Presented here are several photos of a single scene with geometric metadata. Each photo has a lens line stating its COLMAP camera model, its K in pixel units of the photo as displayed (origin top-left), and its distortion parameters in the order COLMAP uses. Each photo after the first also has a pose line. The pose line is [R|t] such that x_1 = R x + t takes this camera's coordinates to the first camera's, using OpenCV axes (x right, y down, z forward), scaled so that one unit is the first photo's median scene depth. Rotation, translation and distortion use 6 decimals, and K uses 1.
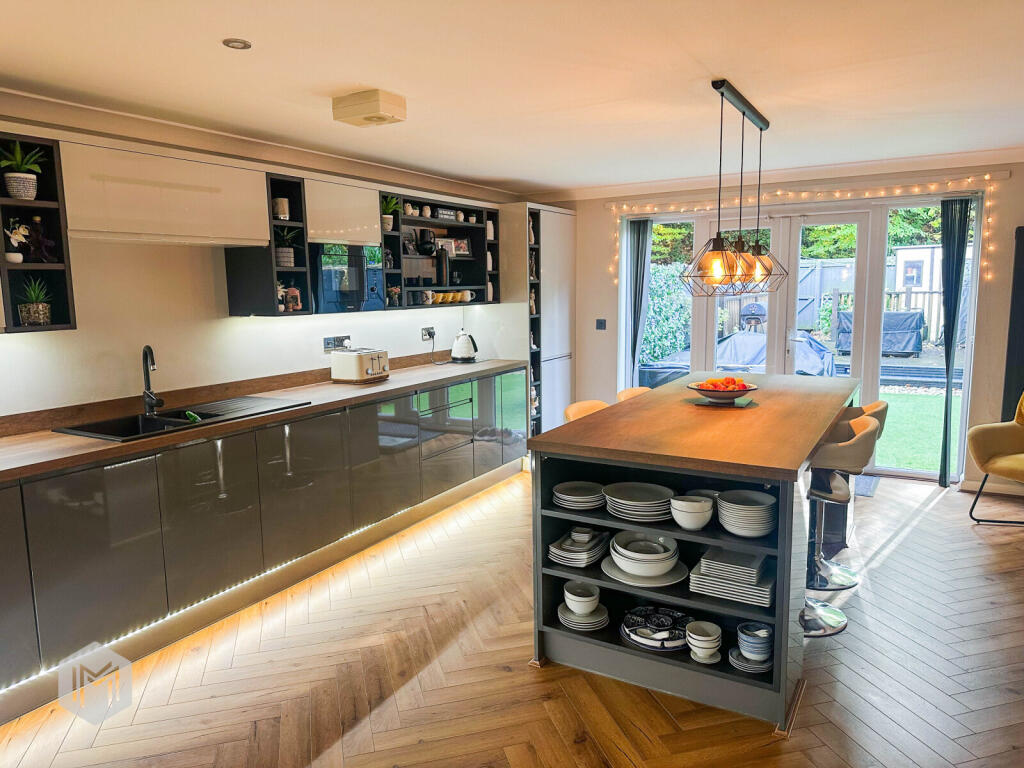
lens RADIAL K [[697.2, 0, 512.0], [0, 697.2, 384.0], [0, 0, 1]] dist [0.066623, -0.094686]
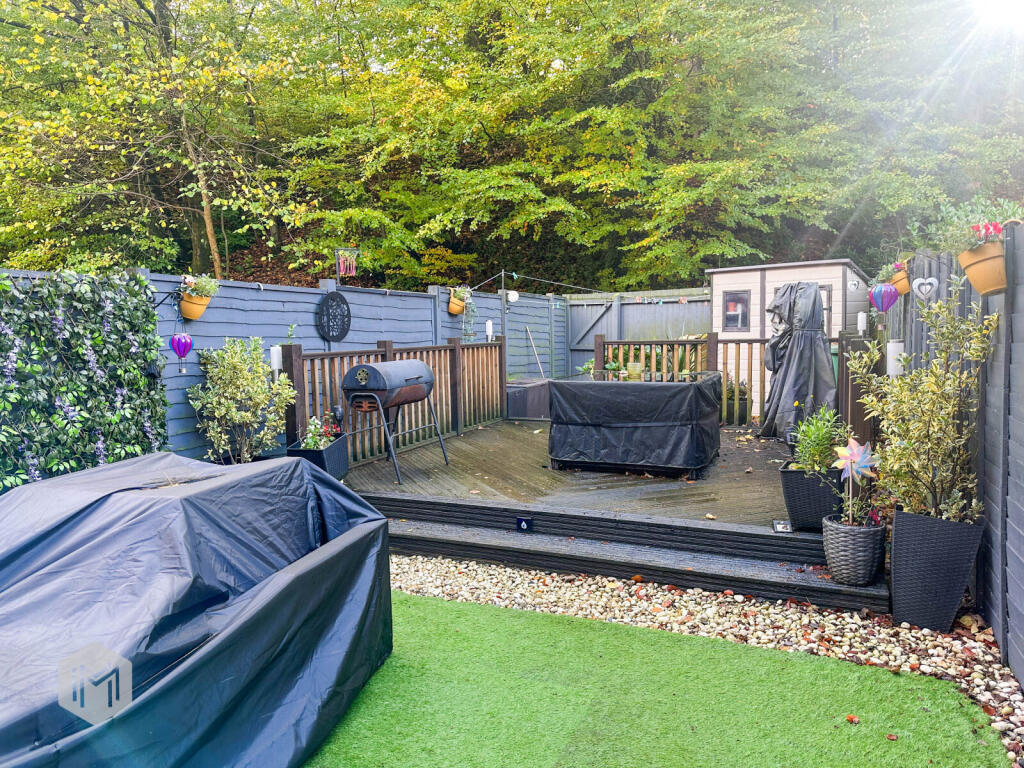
lens RADIAL K [[745.2, 0, 512.0], [0, 745.2, 384.0], [0, 0, 1]] dist [0.099164, -0.153050]
pose [[0.989471, -0.008249, 0.144499, 0.277282], [0.018434, 0.997426, -0.069292, -0.049527], [-0.143555, 0.071226, 0.987076, 0.376627]]
